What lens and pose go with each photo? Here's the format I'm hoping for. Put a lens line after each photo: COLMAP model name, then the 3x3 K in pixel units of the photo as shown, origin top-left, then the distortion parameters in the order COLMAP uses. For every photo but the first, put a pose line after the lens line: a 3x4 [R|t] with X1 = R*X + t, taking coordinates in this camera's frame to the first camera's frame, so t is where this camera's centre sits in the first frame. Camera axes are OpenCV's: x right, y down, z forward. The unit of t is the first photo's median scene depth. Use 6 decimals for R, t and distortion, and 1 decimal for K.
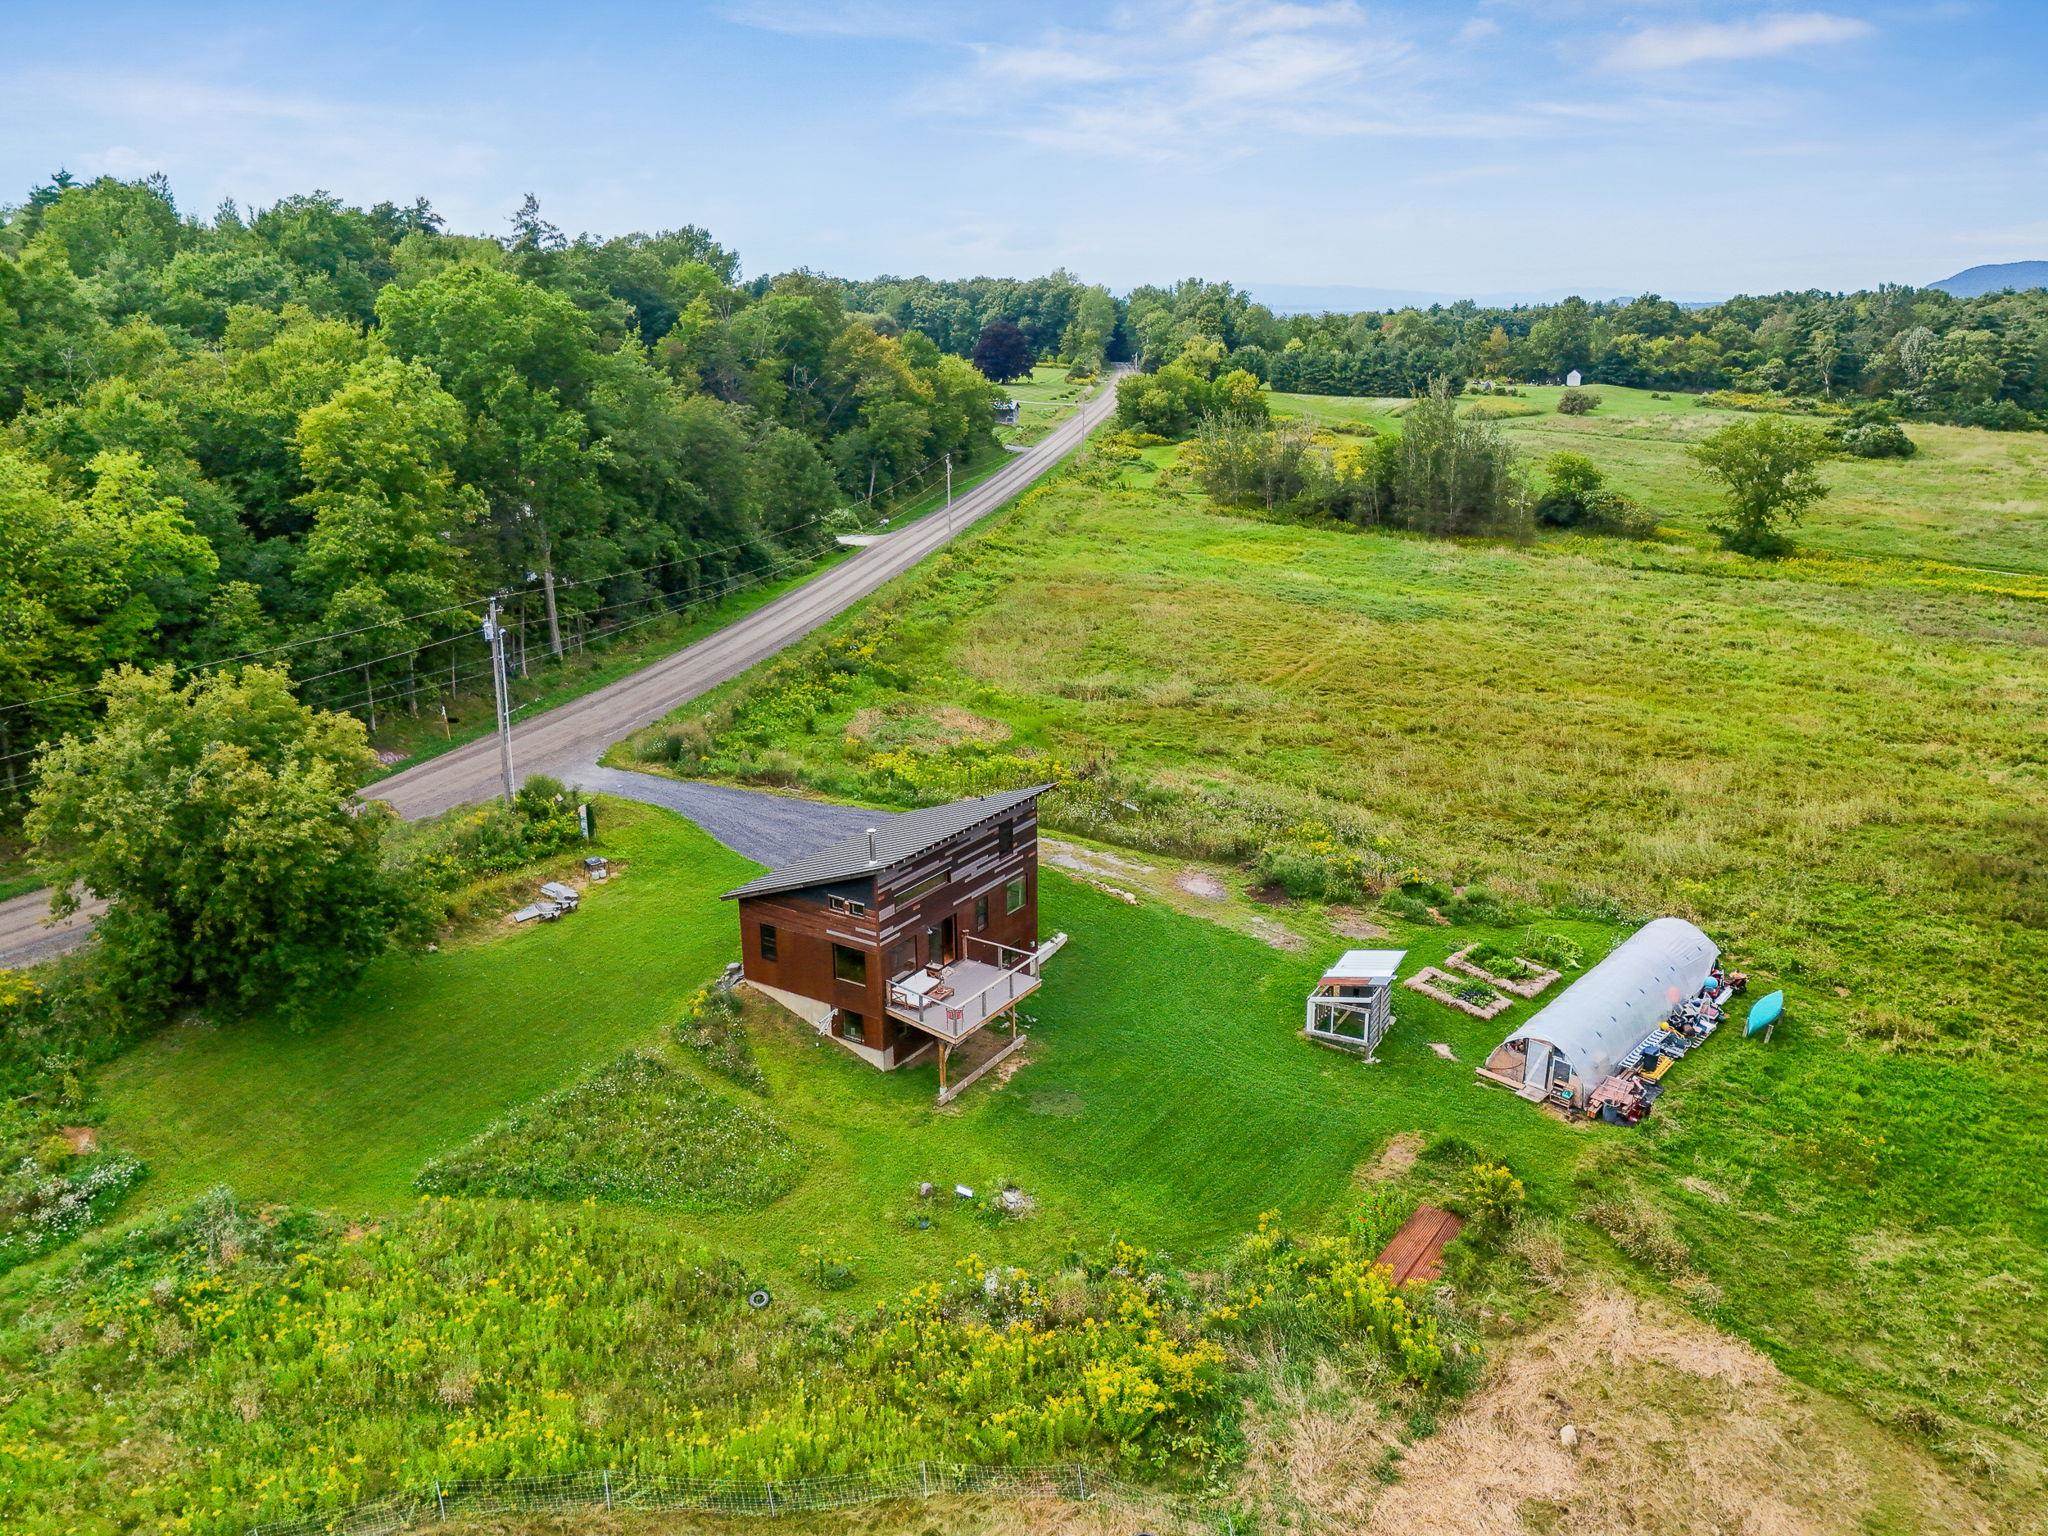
lens RADIAL K [[1514.5, 0, 1021.2], [0, 1514.5, 791.6], [0, 0, 1]] dist [0.089079, -0.080913]
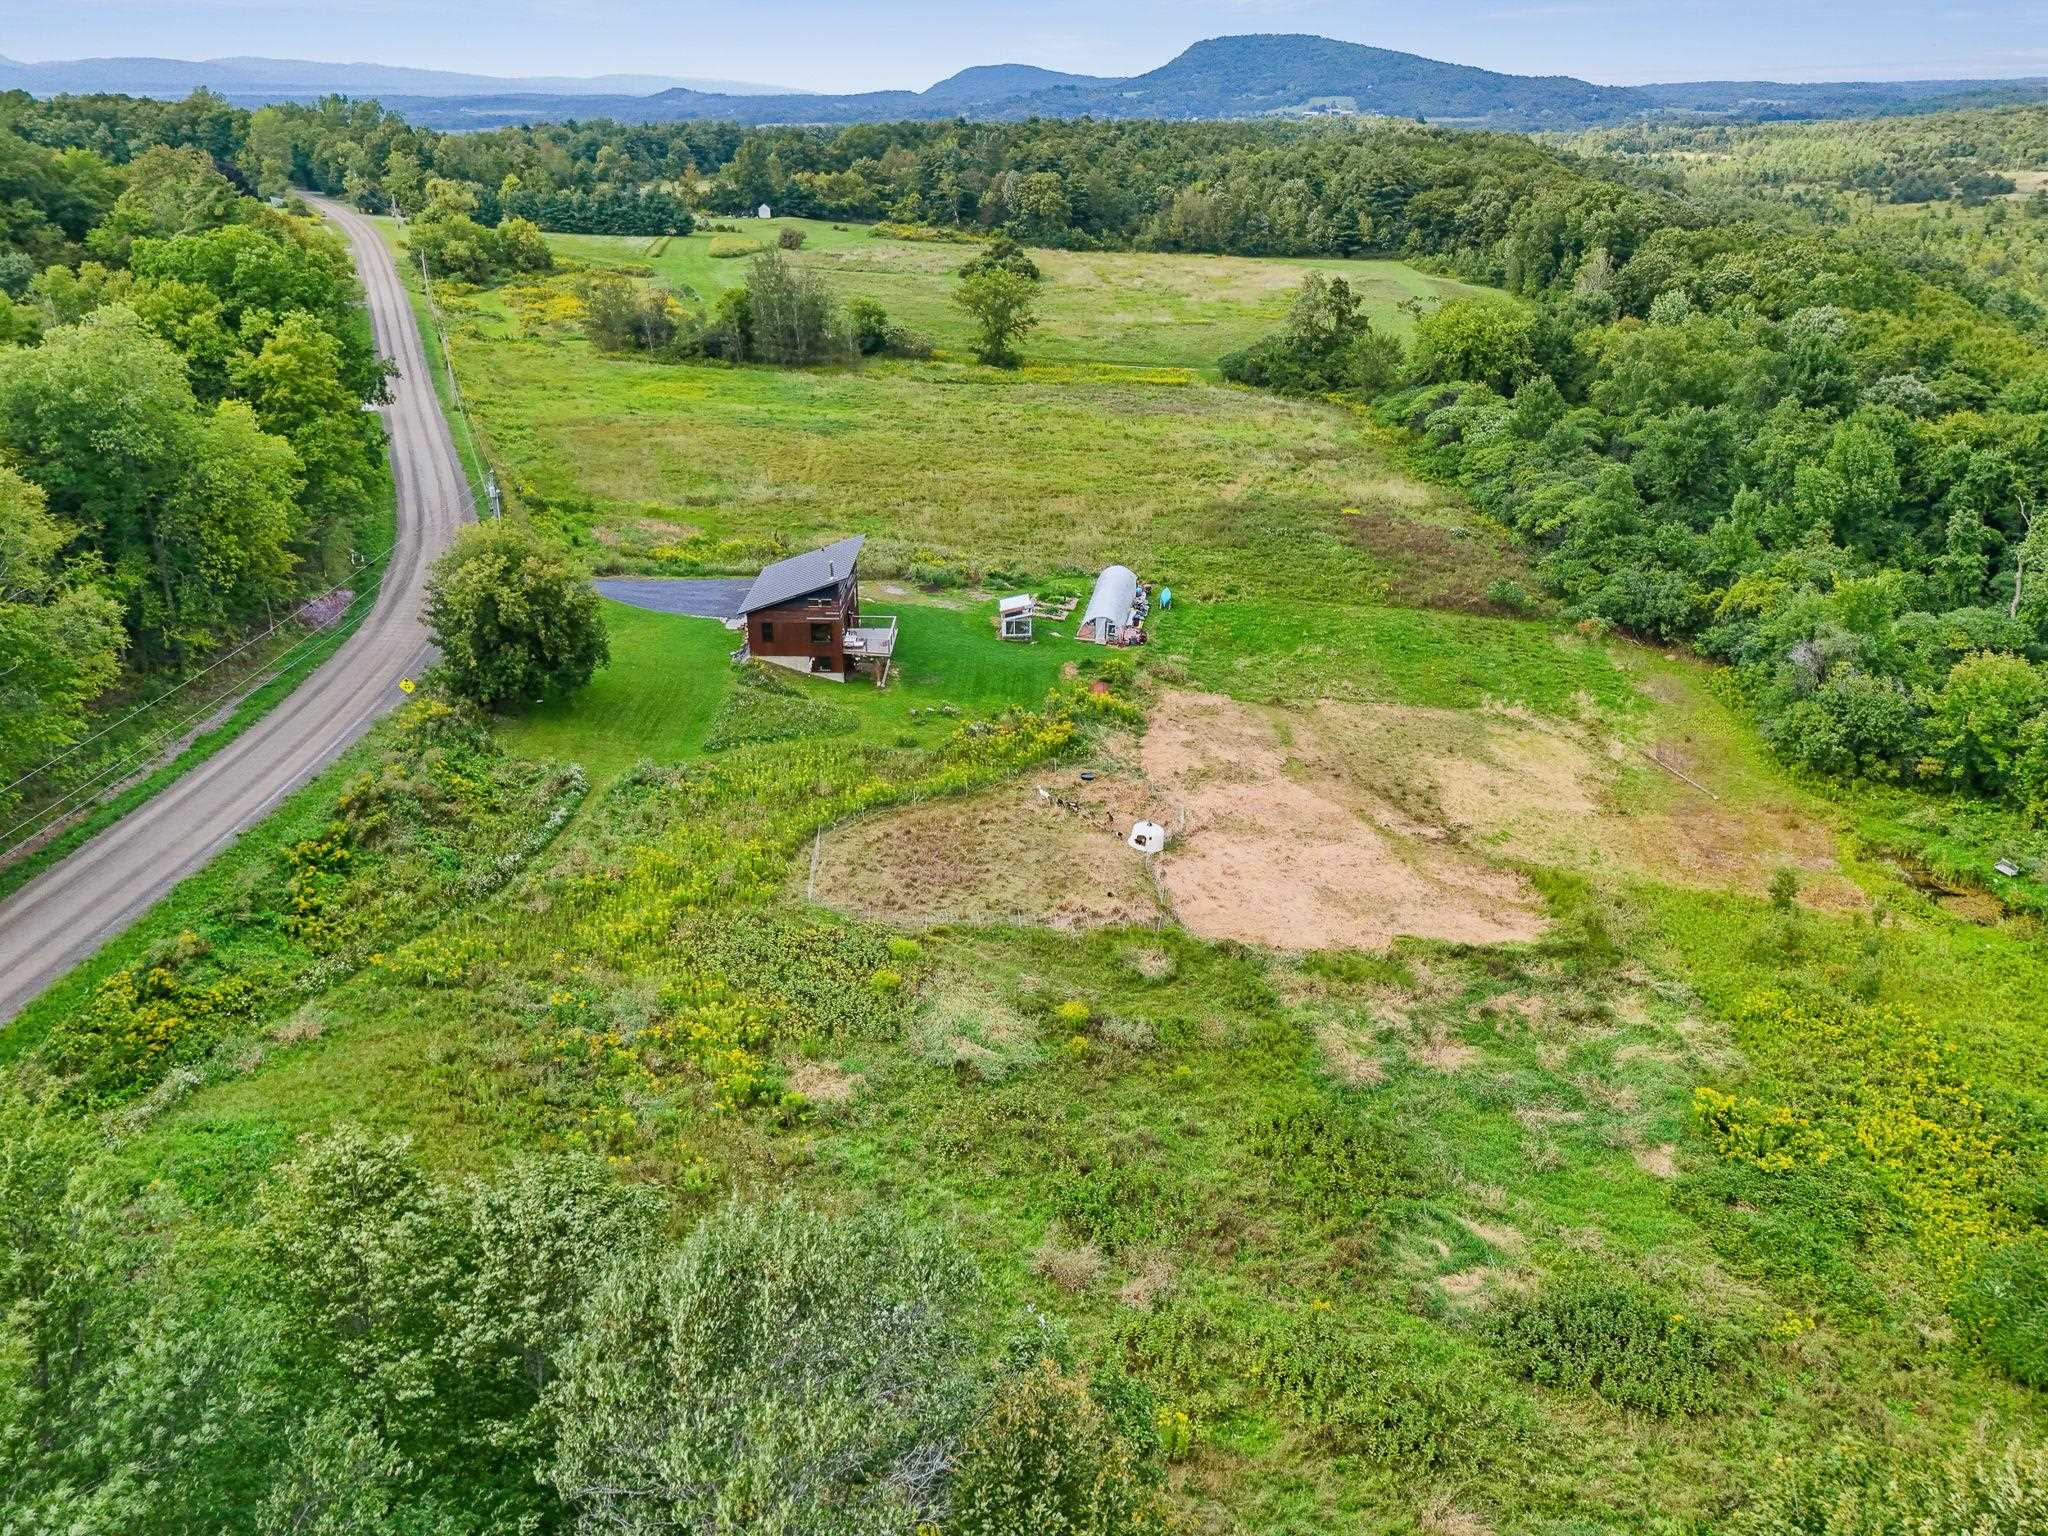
lens RADIAL K [[1514.5, 0, 1021.2], [0, 1514.5, 791.6], [0, 0, 1]] dist [0.089079, -0.080913]
pose [[0.845924, -0.216224, 0.487503, -0.313801], [0.155602, 0.974415, 0.162182, 0.011450], [-0.510098, -0.061338, 0.857926, -0.301081]]
